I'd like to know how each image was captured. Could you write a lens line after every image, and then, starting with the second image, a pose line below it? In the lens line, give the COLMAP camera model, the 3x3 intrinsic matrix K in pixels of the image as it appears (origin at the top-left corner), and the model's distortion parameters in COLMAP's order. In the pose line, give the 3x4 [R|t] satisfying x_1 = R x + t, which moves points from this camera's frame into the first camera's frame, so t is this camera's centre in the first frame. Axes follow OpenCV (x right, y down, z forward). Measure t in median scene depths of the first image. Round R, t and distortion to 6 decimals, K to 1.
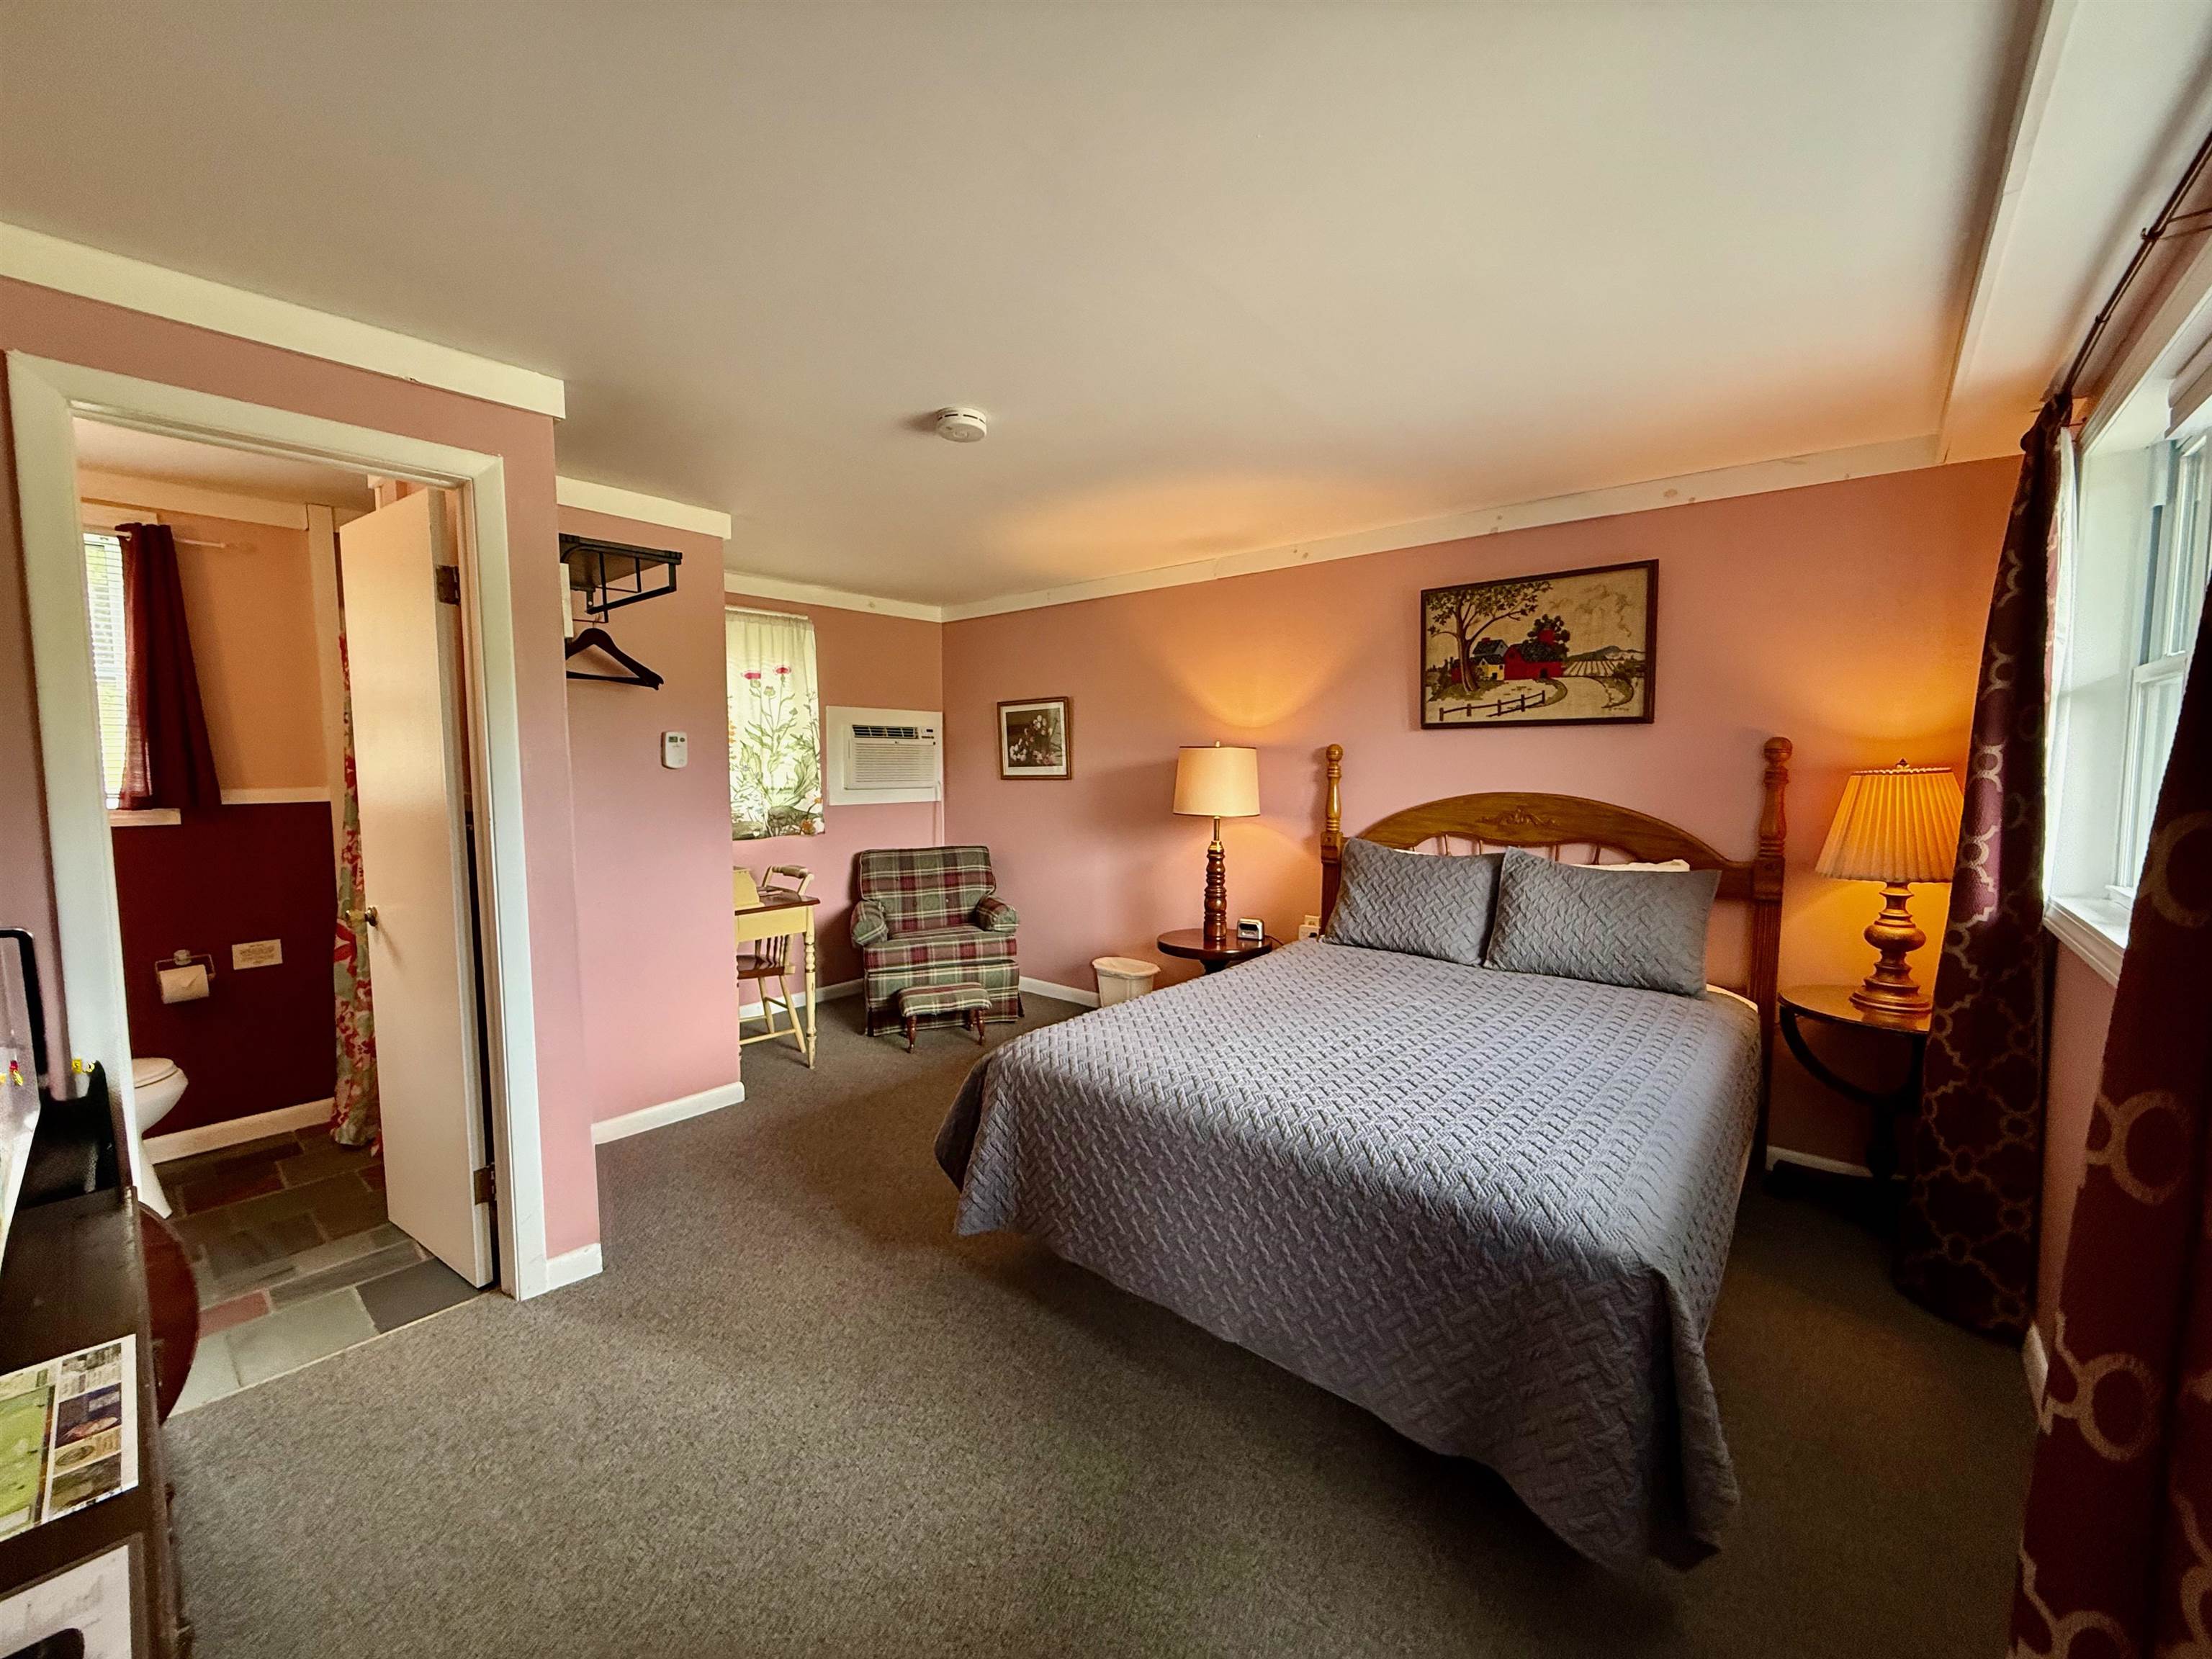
lens RADIAL K [[882.8, 0, 1100.9], [0, 882.8, 829.6], [0, 0, 1]] dist [-0.001428, -0.000240]
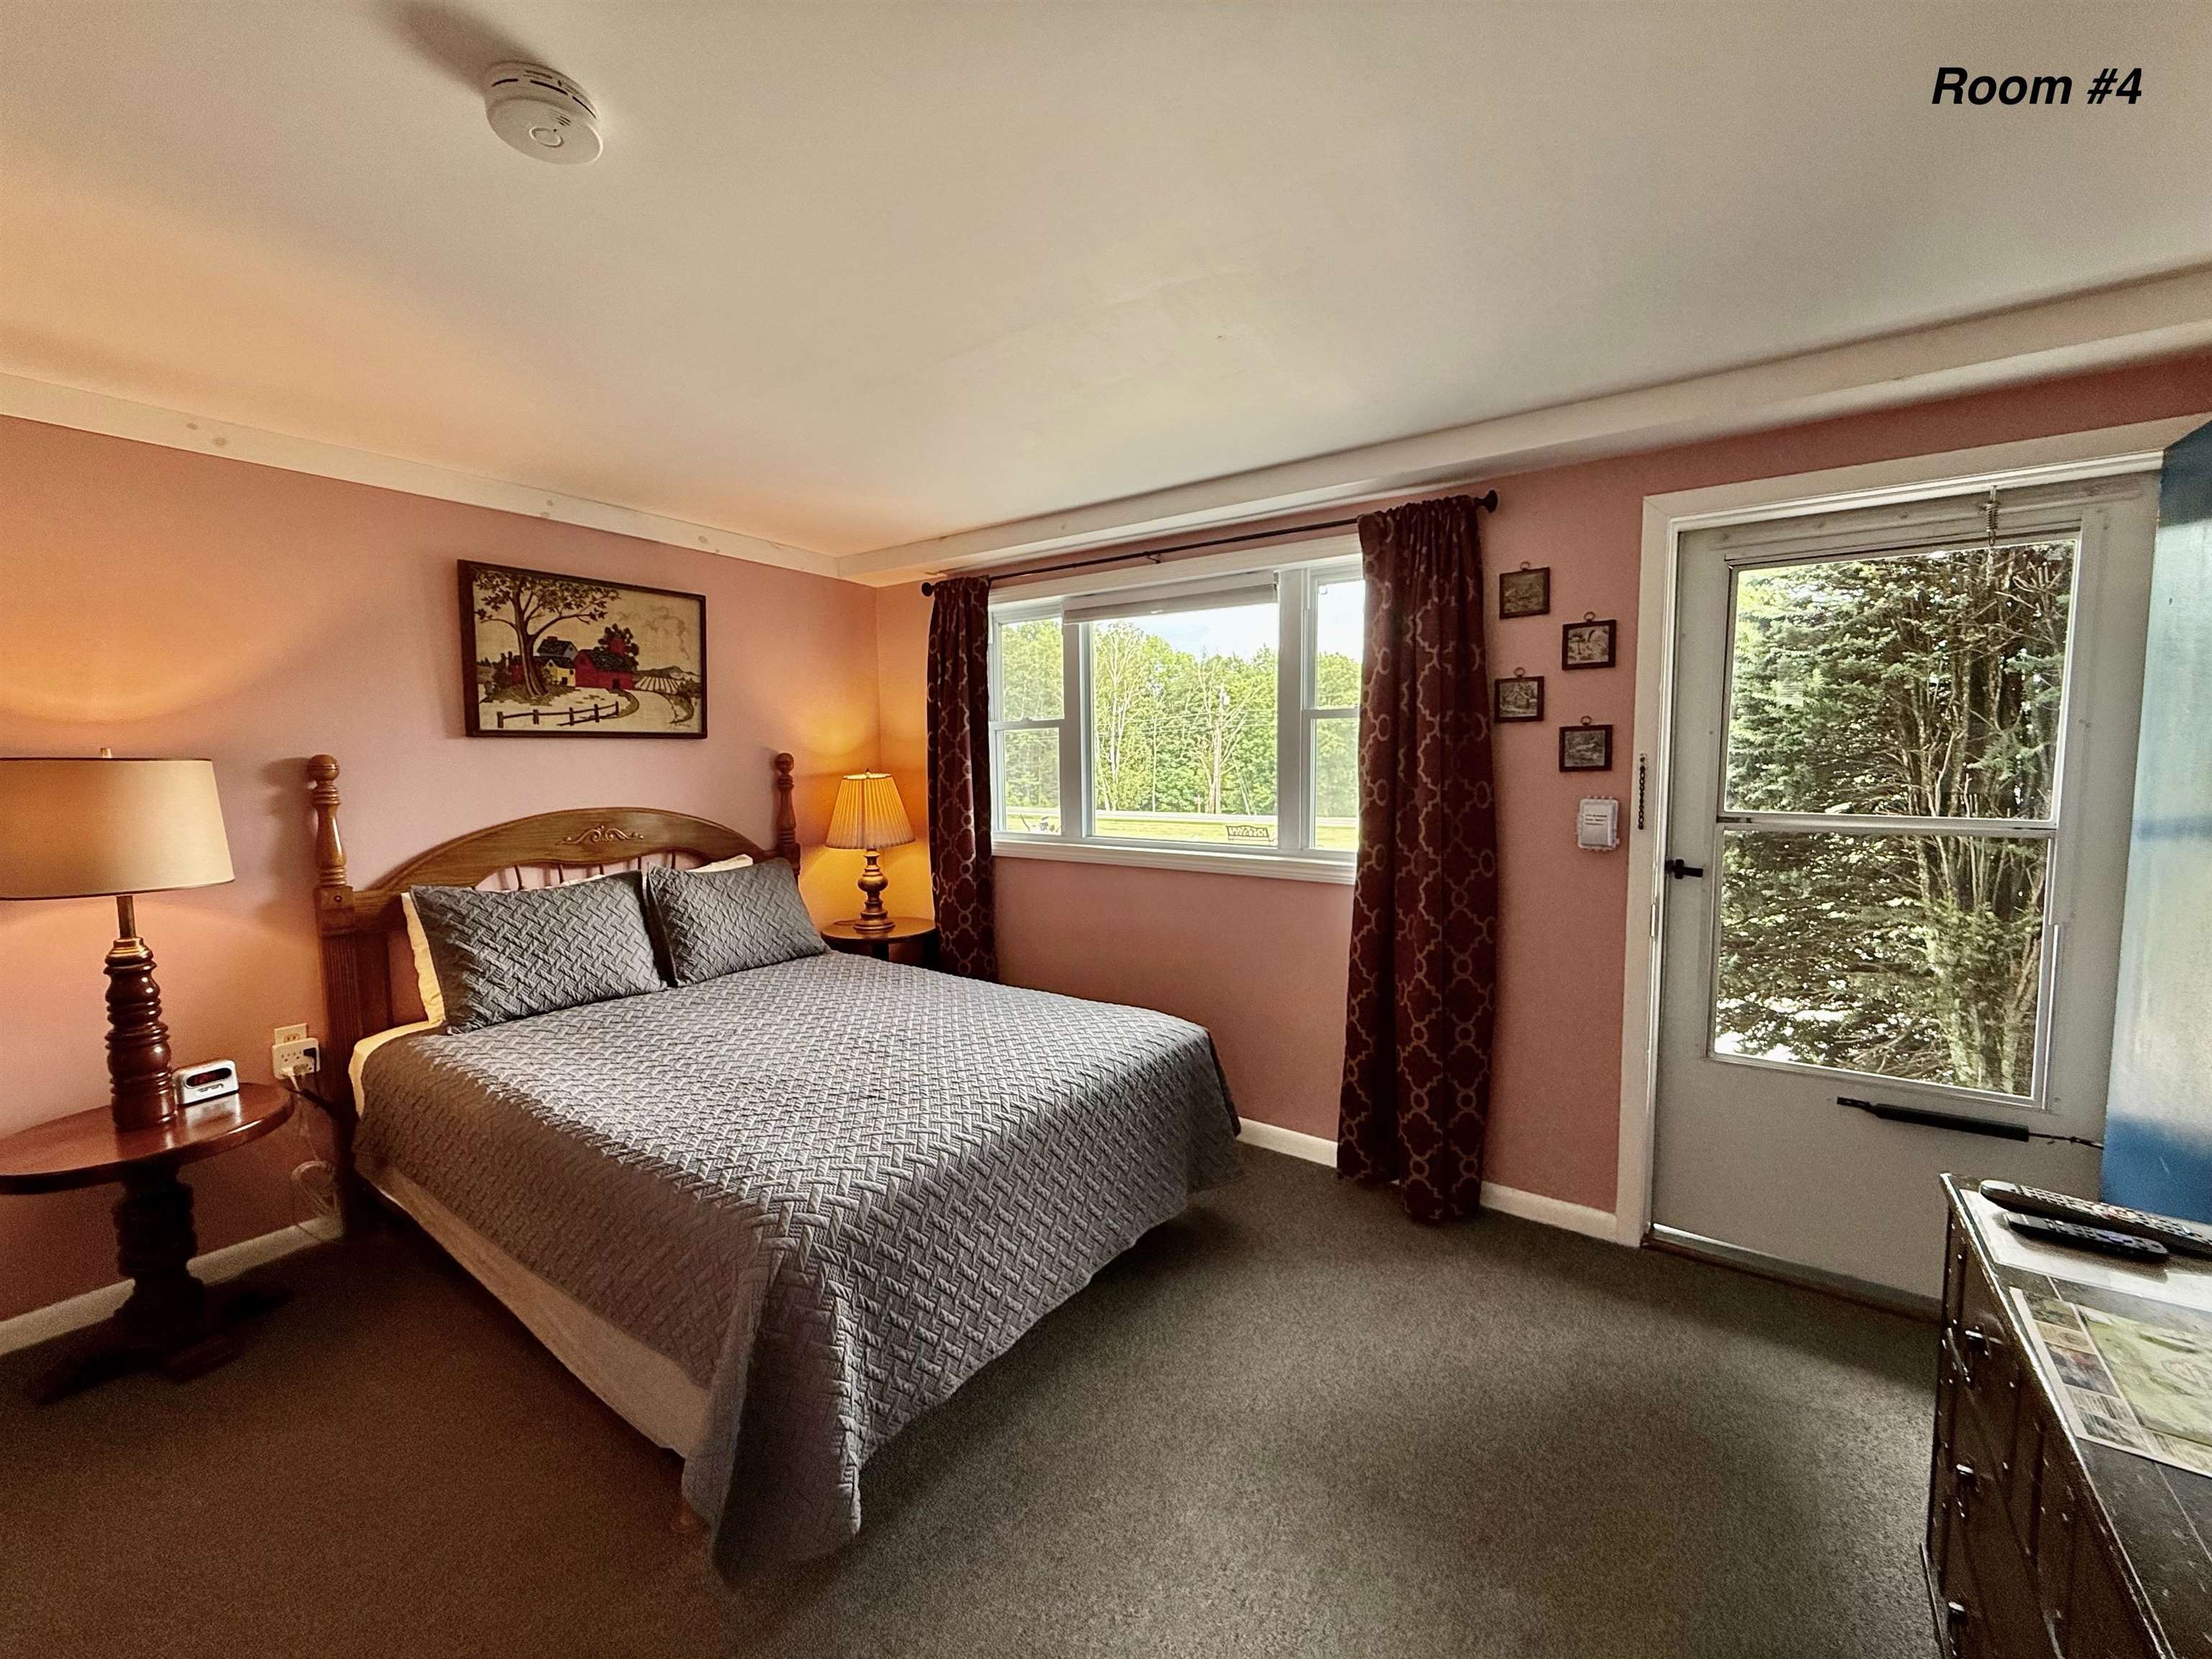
lens RADIAL K [[882.8, 0, 1100.9], [0, 882.8, 829.6], [0, 0, 1]] dist [-0.001428, -0.000240]
pose [[-0.086036, -0.079099, 0.993147, -0.491308], [0.087379, 0.992403, 0.086609, -0.052351], [-0.992453, 0.094231, -0.078471, 0.528844]]
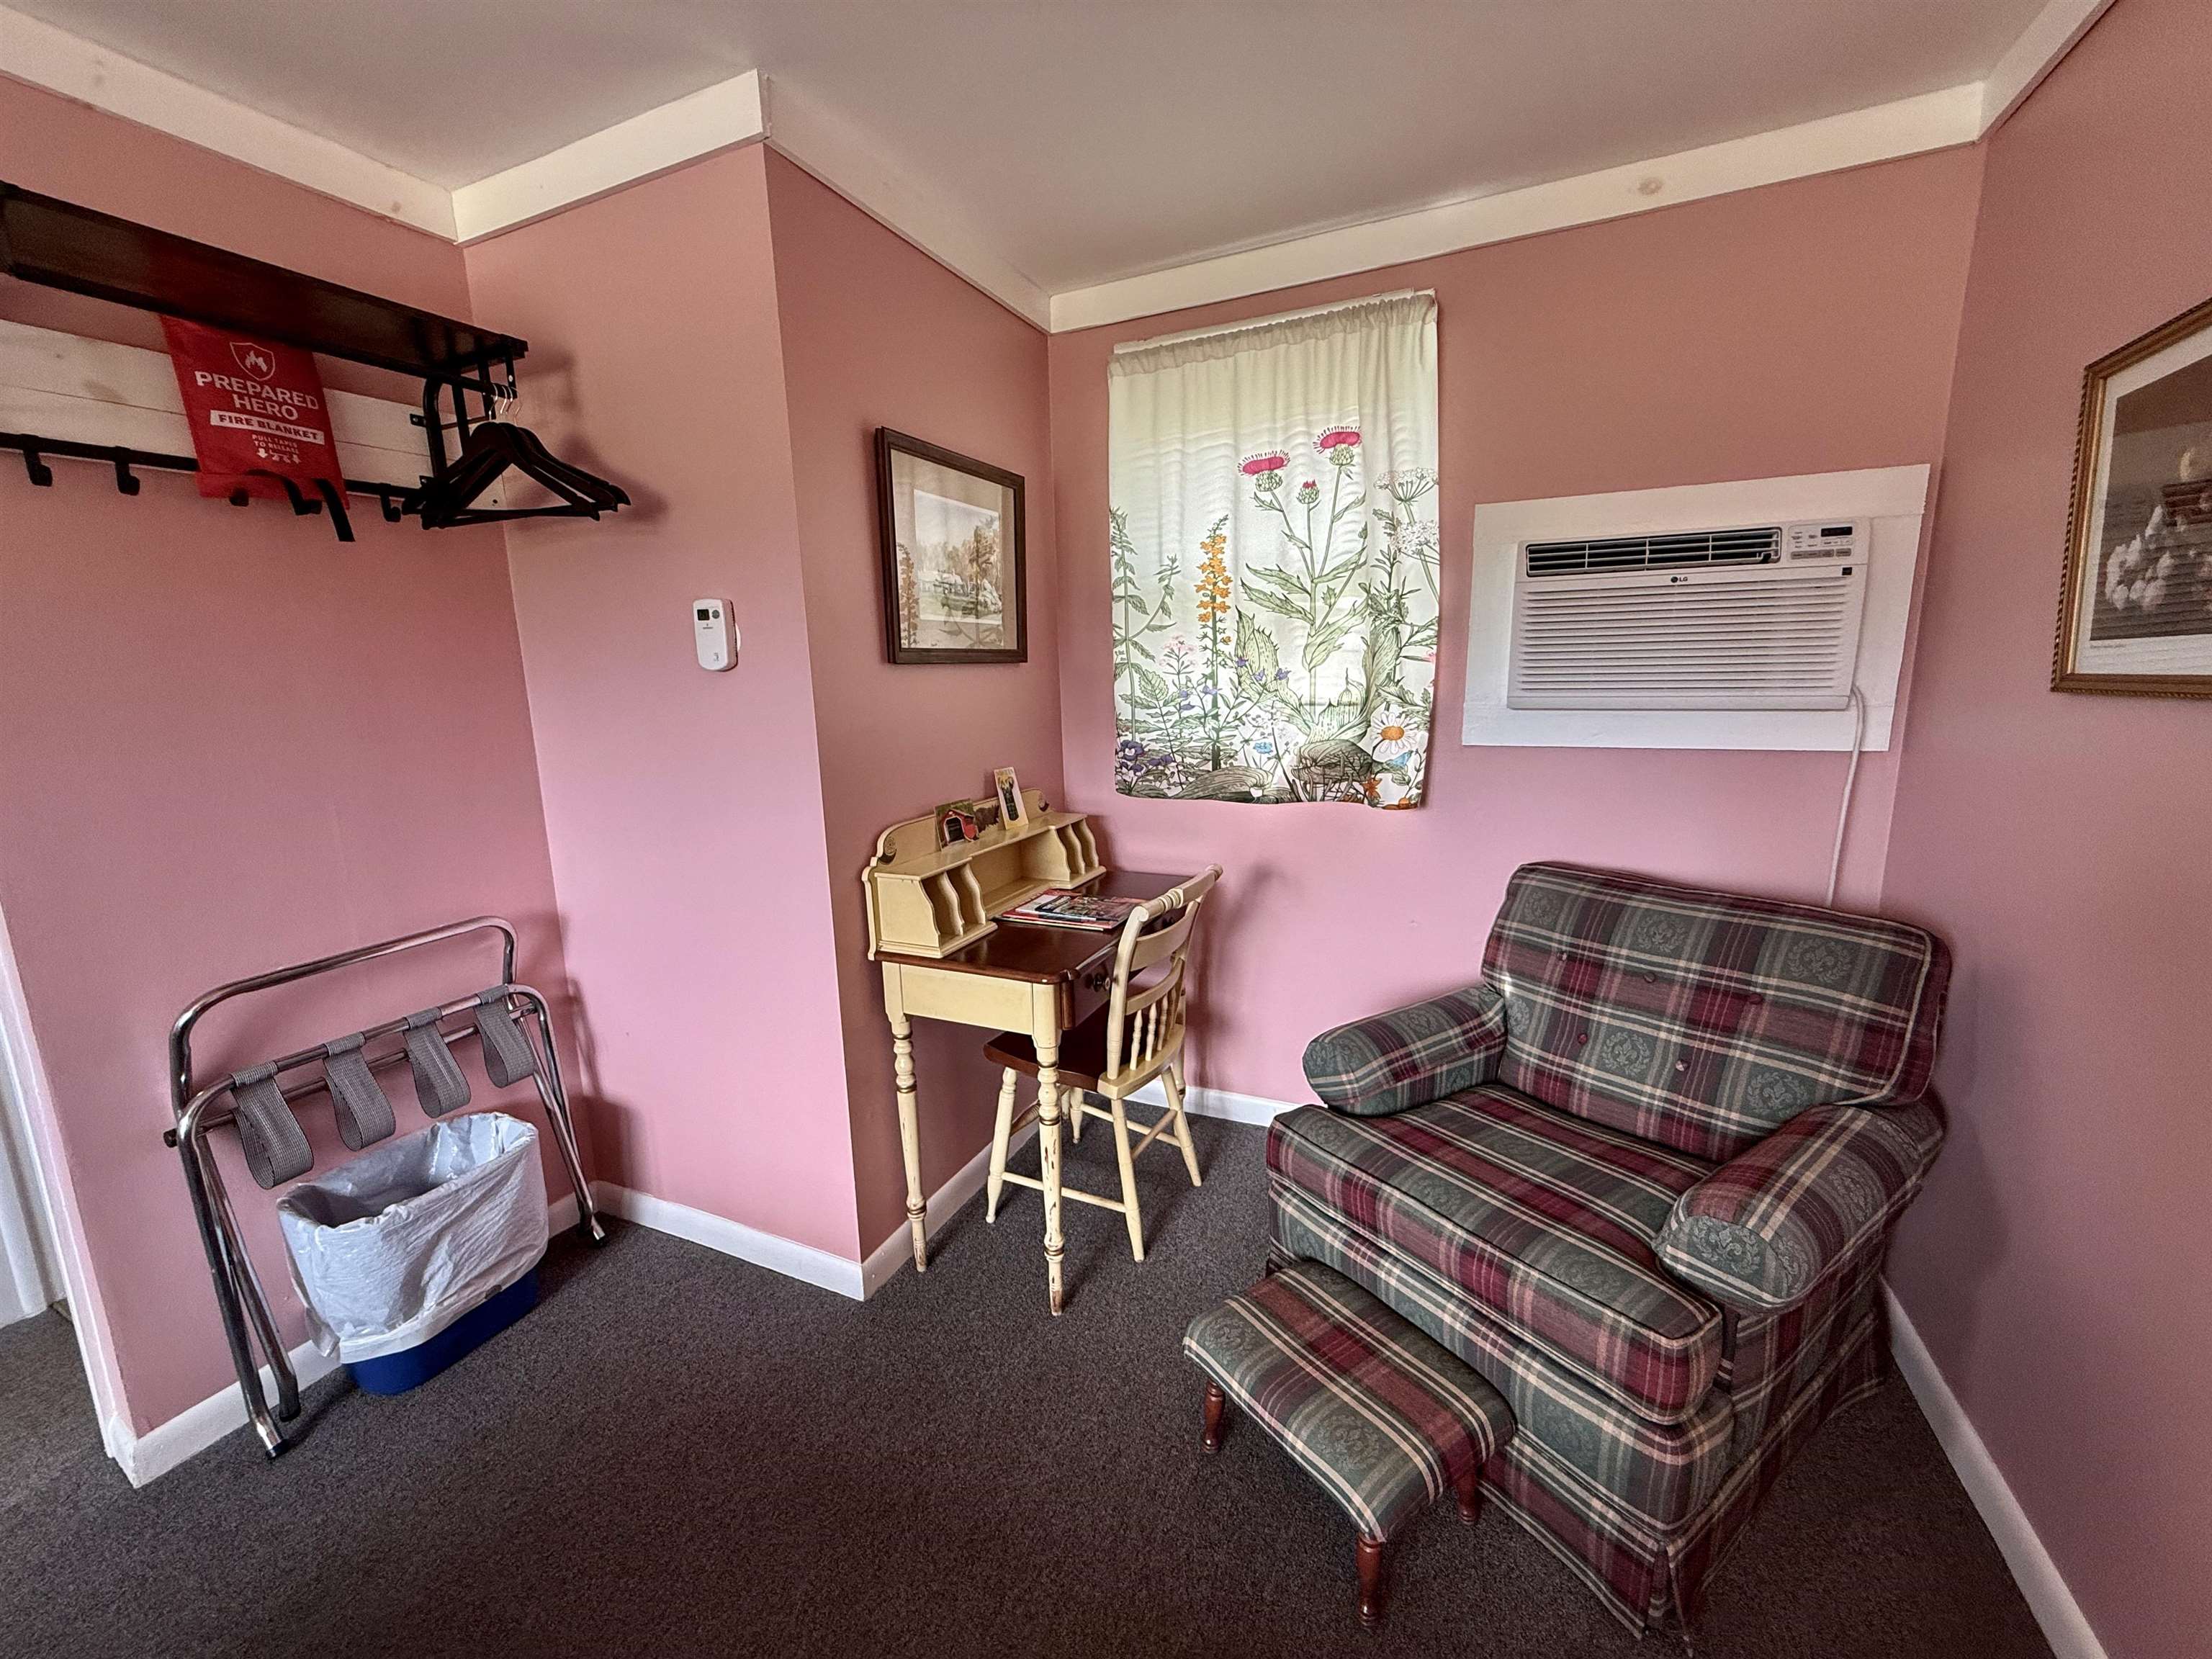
lens RADIAL K [[883.2, 0, 1094.6], [0, 883.2, 830.7], [0, 0, 1]] dist [0.000051, -0.000196]
pose [[0.261745, 0.171080, -0.949853, 0.091135], [-0.049858, 0.985247, 0.163716, -0.068301], [0.963848, 0.004505, 0.266413, 1.014801]]
